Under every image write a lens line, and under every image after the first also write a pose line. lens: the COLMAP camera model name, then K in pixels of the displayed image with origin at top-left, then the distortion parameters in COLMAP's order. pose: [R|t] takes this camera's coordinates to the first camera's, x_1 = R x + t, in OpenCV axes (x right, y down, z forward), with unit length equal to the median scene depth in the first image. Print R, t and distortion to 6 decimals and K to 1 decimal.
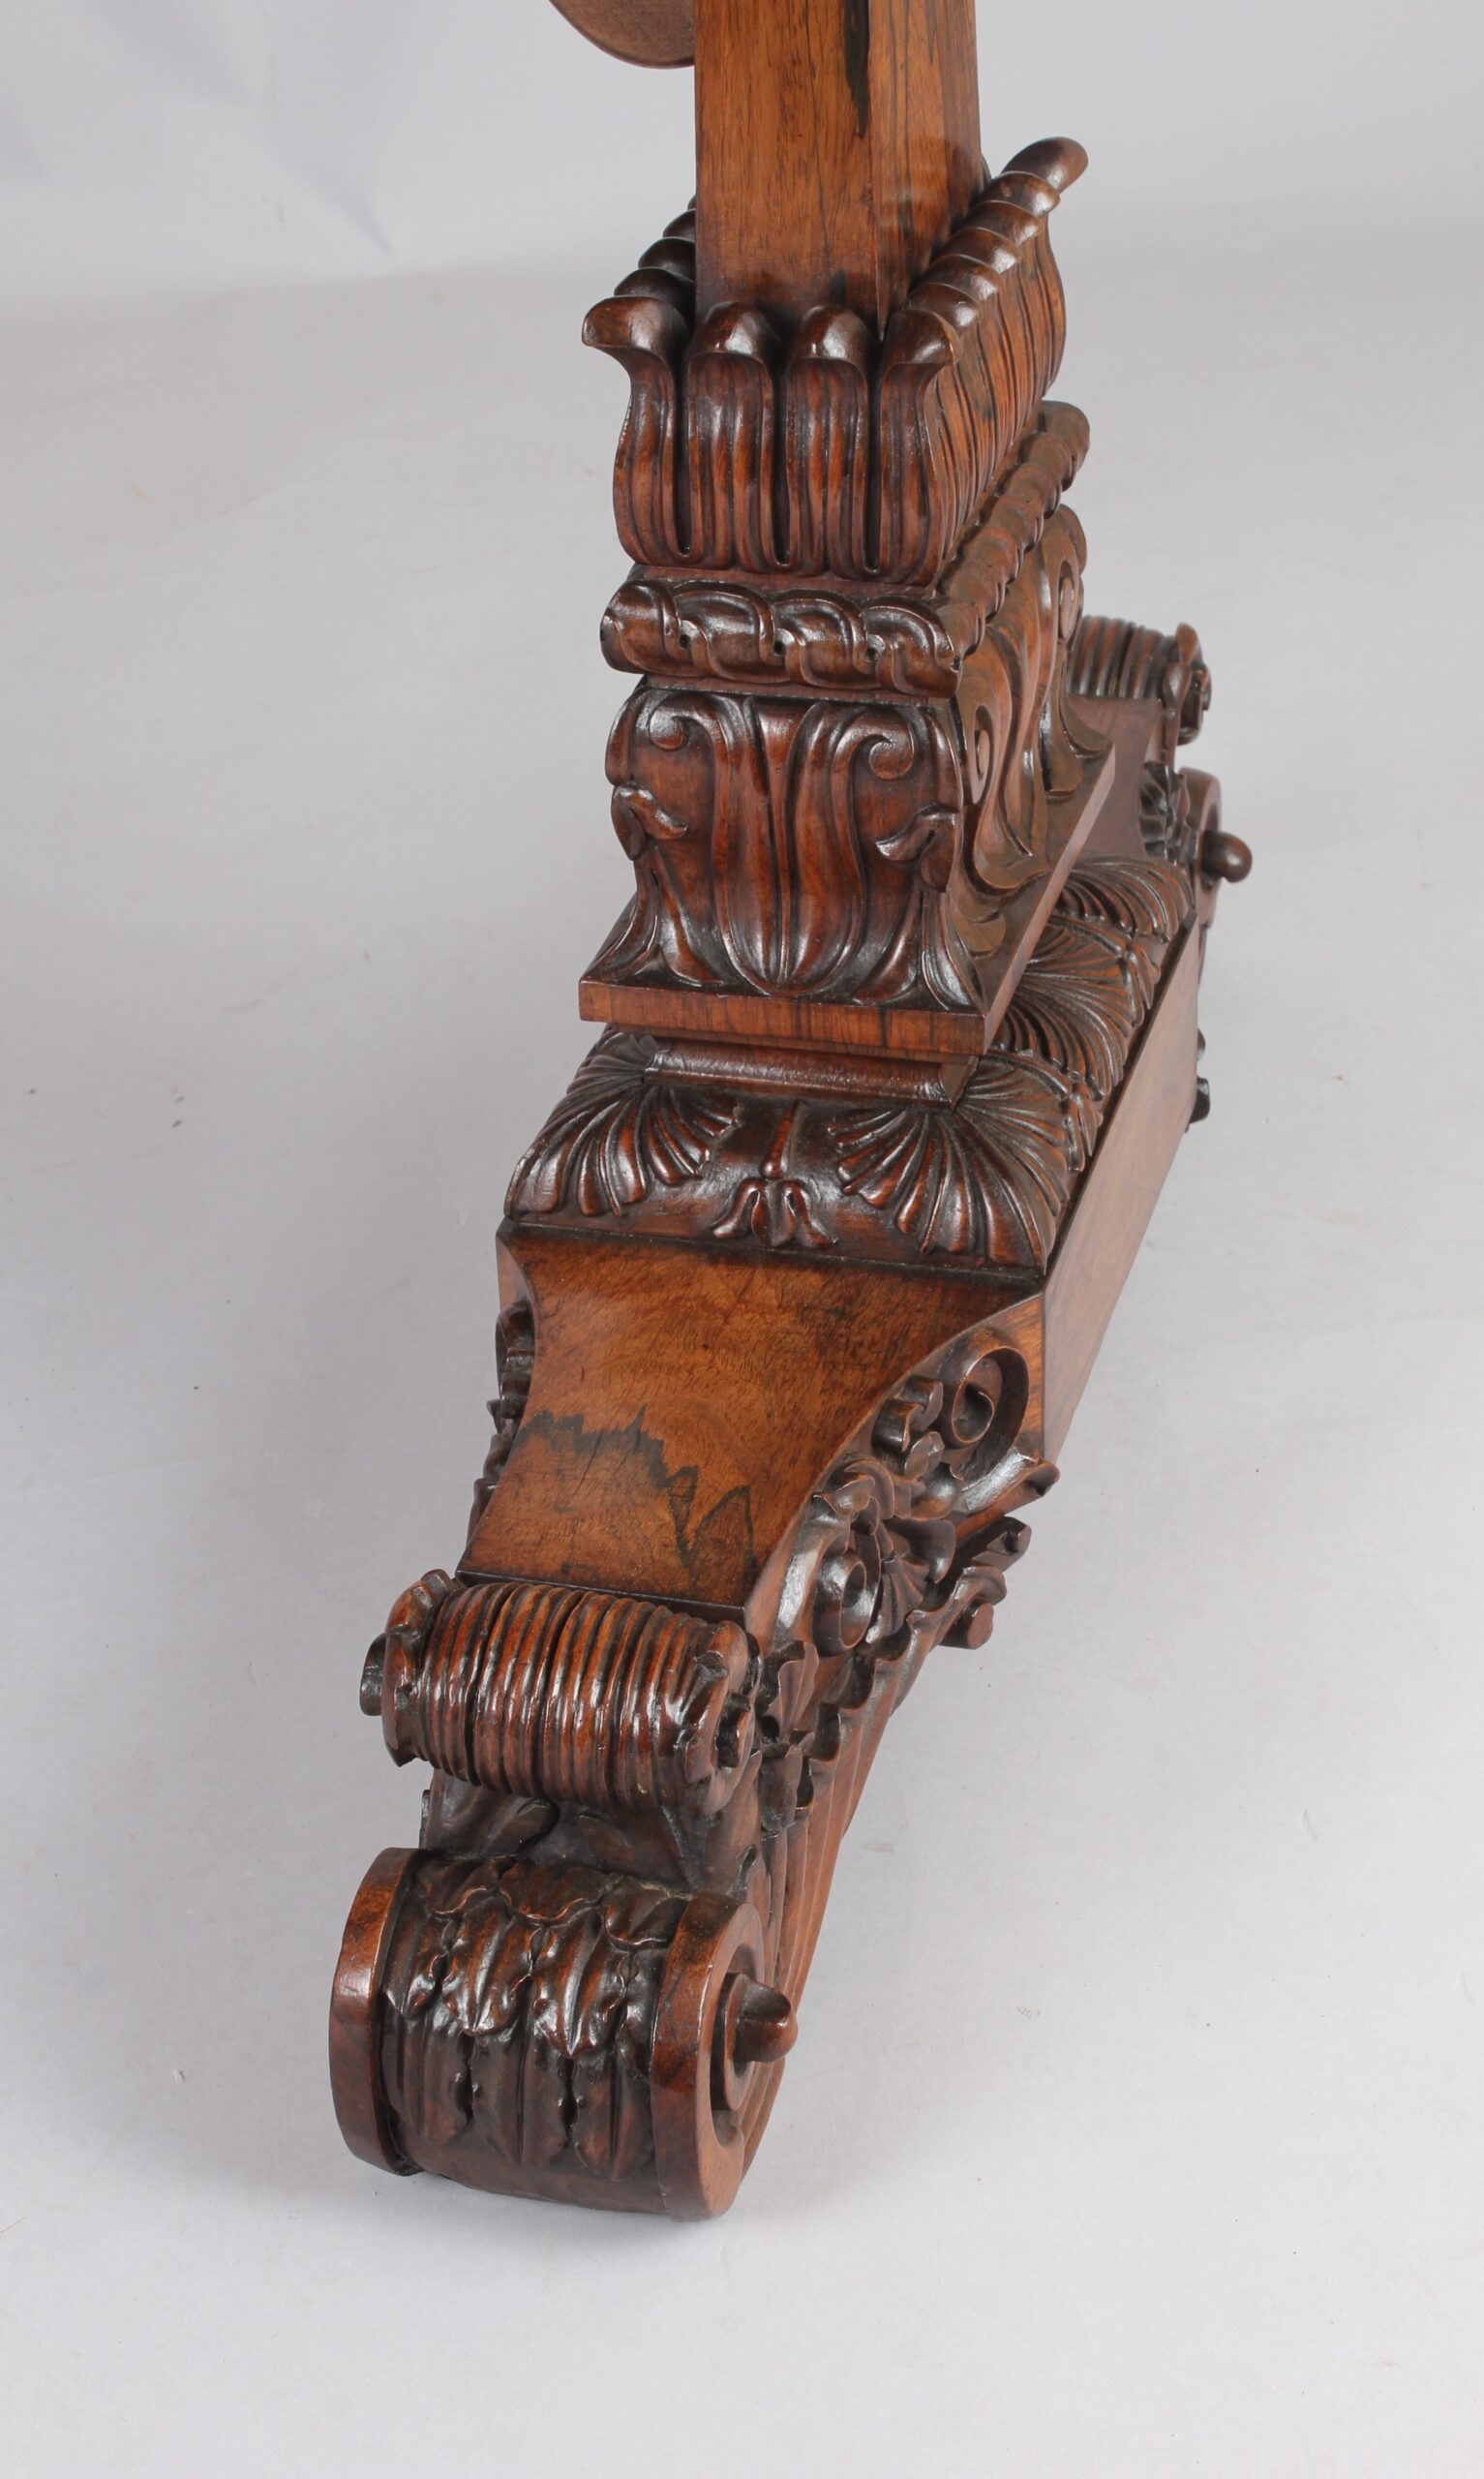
lens RADIAL K [[4624.7, 0, 742.0], [0, 4624.7, 1239.5], [0, 0, 1]] dist [0.006552, -0.110625]
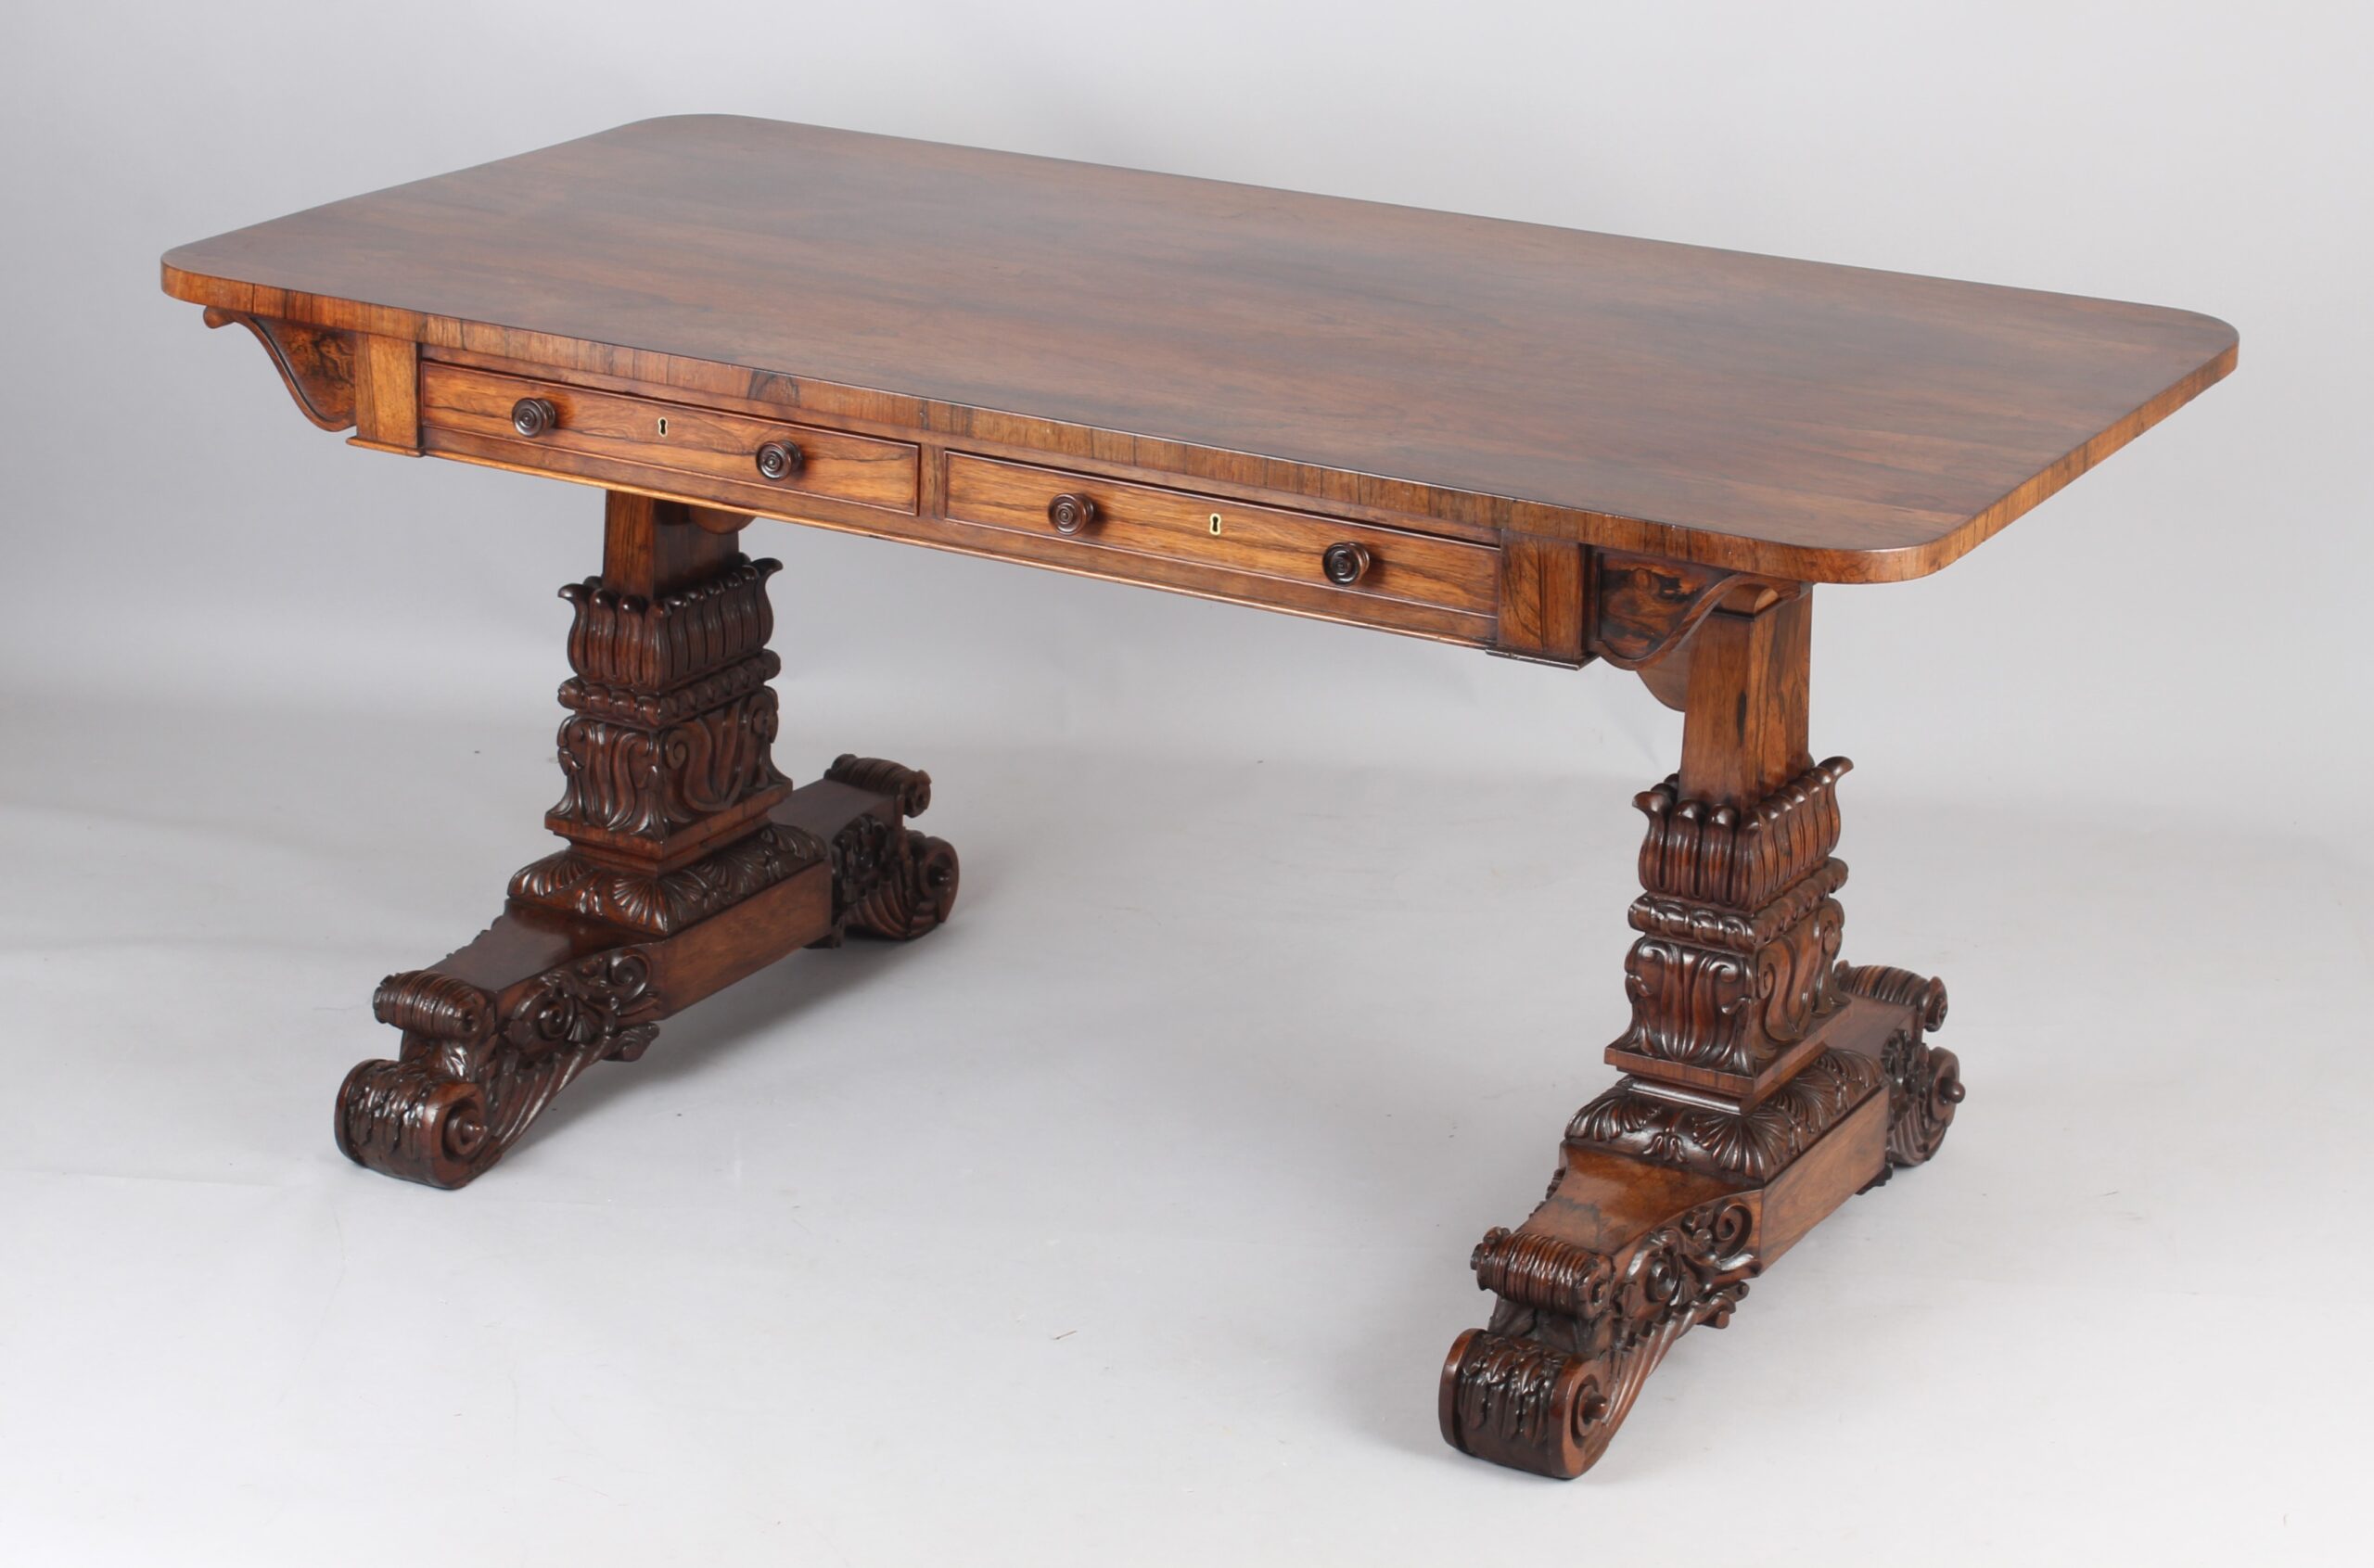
lens RADIAL K [[4479.6, 0, 1187.0], [0, 4479.6, 784.0], [0, 0, 1]] dist [0.015154, 0.051167]
pose [[0.966338, 0.129044, -0.222572, 0.288583], [-0.171640, 0.967808, -0.184087, 0.314942], [0.191652, 0.216093, 0.957379, -1.534492]]
